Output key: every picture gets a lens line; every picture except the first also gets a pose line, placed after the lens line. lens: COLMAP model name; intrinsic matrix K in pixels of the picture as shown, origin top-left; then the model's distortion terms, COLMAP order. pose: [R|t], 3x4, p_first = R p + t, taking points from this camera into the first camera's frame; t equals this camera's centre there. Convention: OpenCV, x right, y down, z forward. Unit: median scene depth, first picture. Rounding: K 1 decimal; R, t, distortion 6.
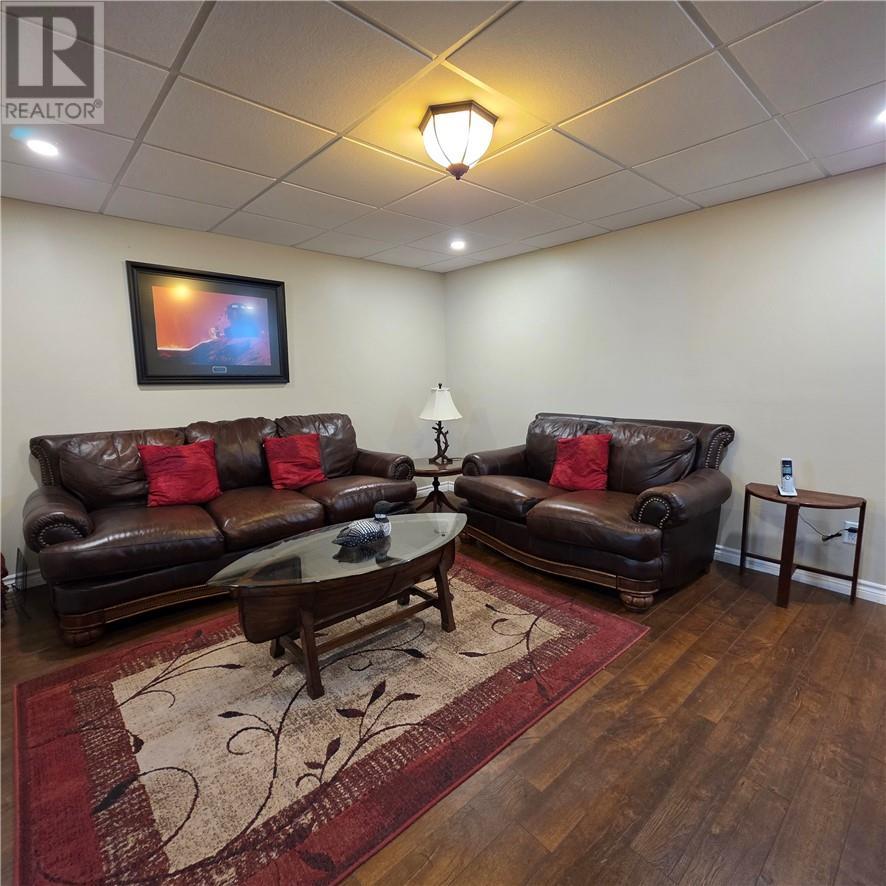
lens RADIAL K [[472.4, 0, 443.4], [0, 472.4, 439.9], [0, 0, 1]] dist [-0.004462, 0.001123]
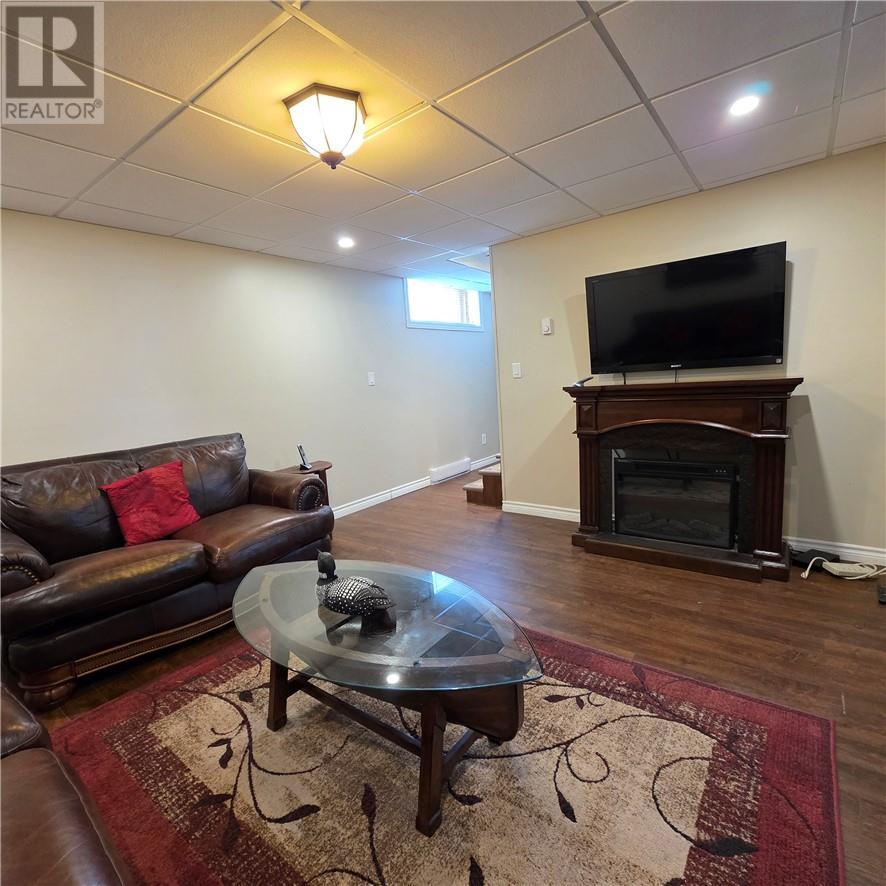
lens RADIAL K [[472.4, 0, 440.2], [0, 472.4, 439.2], [0, 0, 1]] dist [-0.004462, 0.001123]
pose [[-0.186638, -0.103189, 0.976995, -1.295323], [0.209059, 0.967520, 0.142125, -0.155781], [-0.959927, 0.230776, -0.159003, 1.403583]]
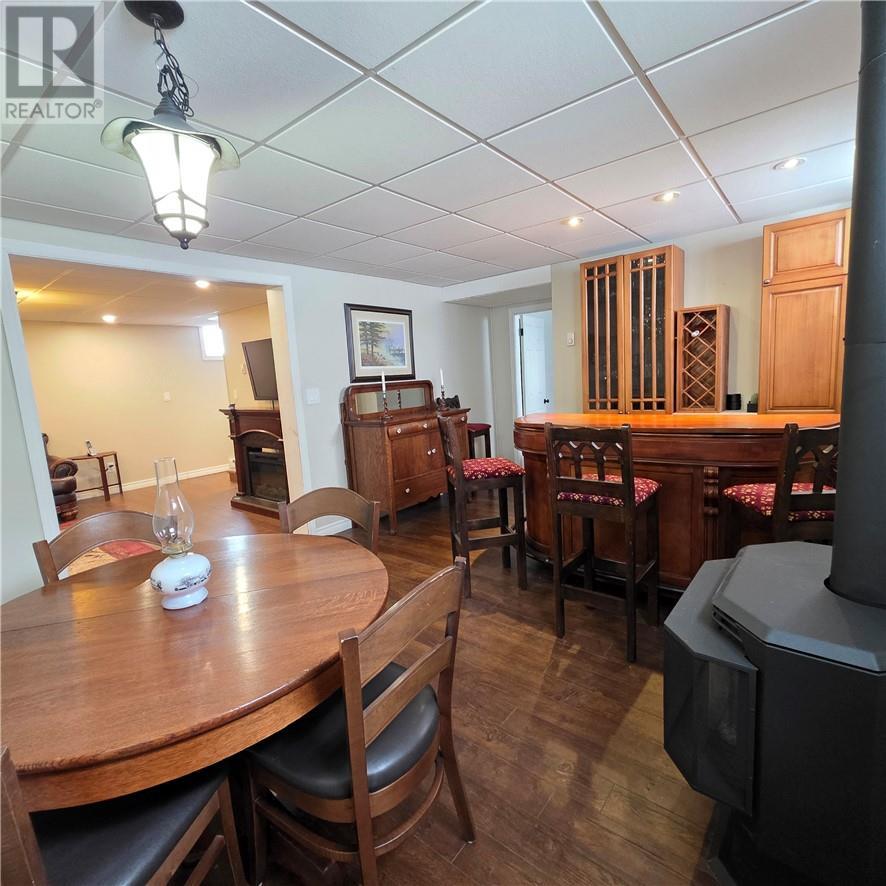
lens RADIAL K [[472.4, 0, 446.1], [0, 472.4, 448.1], [0, 0, 1]] dist [-0.004462, 0.001123]
pose [[-0.164718, -0.126329, 0.978217, -3.107363], [0.191063, 0.968892, 0.157297, 0.086374], [-0.967659, 0.212810, -0.135457, -0.628677]]
